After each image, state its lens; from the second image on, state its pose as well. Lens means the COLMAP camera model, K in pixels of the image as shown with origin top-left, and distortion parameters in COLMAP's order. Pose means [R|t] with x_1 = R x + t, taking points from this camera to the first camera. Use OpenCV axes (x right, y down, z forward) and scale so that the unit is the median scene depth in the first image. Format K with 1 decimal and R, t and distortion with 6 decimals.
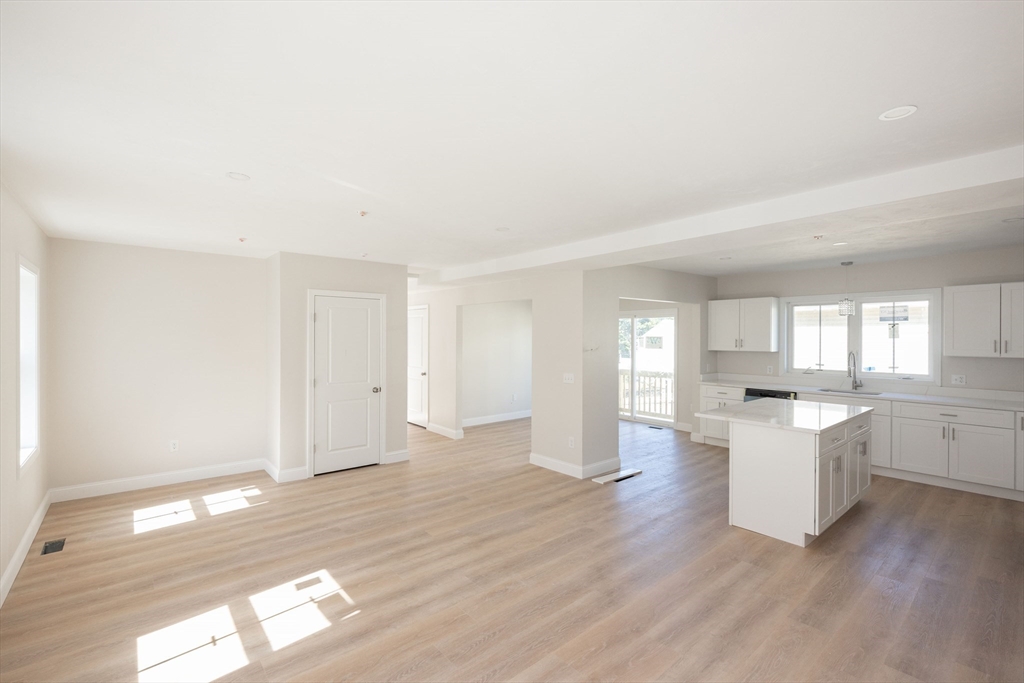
lens RADIAL K [[449.1, 0, 512.0], [0, 449.1, 341.5], [0, 0, 1]] dist [0.002008, 0.000292]
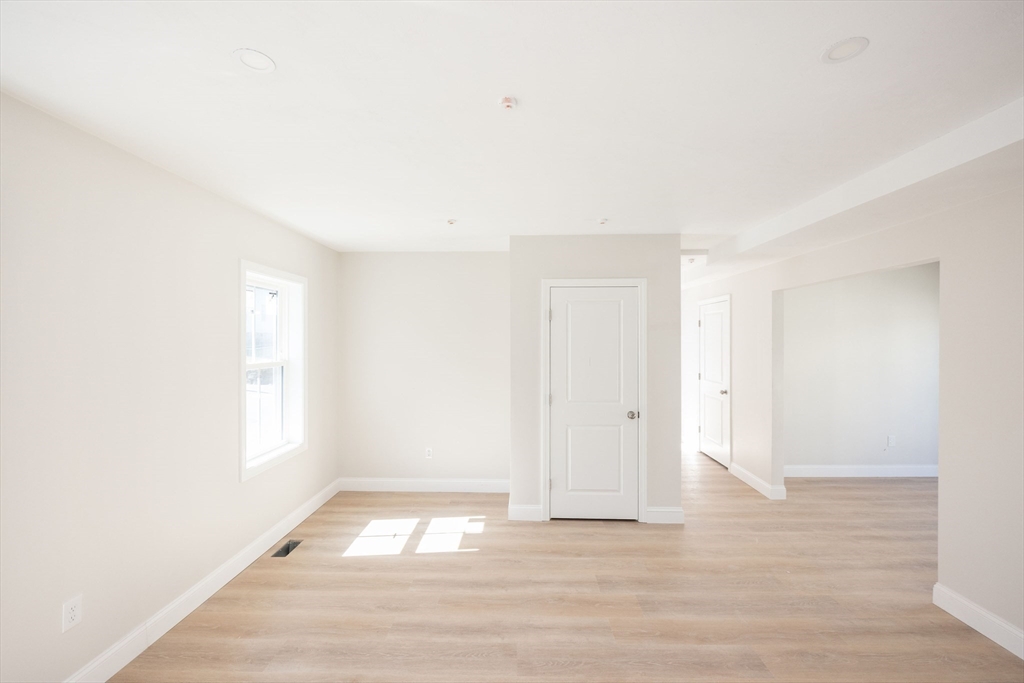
lens RADIAL K [[434.3, 0, 512.0], [0, 434.3, 341.5], [0, 0, 1]] dist [-0.004024, -0.000604]
pose [[0.755676, -0.002668, -0.654940, 0.002248], [-0.003598, 0.999960, -0.008225, -0.002777], [0.654936, 0.008572, 0.755636, 0.499085]]
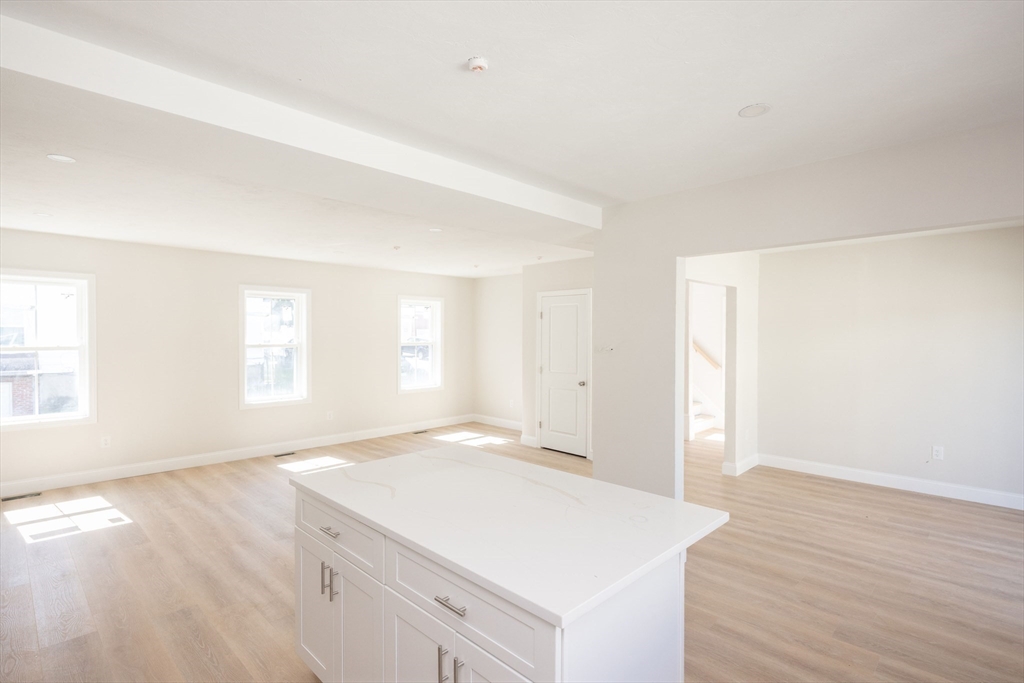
lens RADIAL K [[511.3, 0, 512.0], [0, 511.3, 341.5], [0, 0, 1]] dist [0.001016, -0.000614]
pose [[0.084056, 0.011624, -0.996393, 1.165383], [-0.014974, 0.999834, 0.010401, 0.003802], [0.996349, 0.014046, 0.084216, 1.033596]]
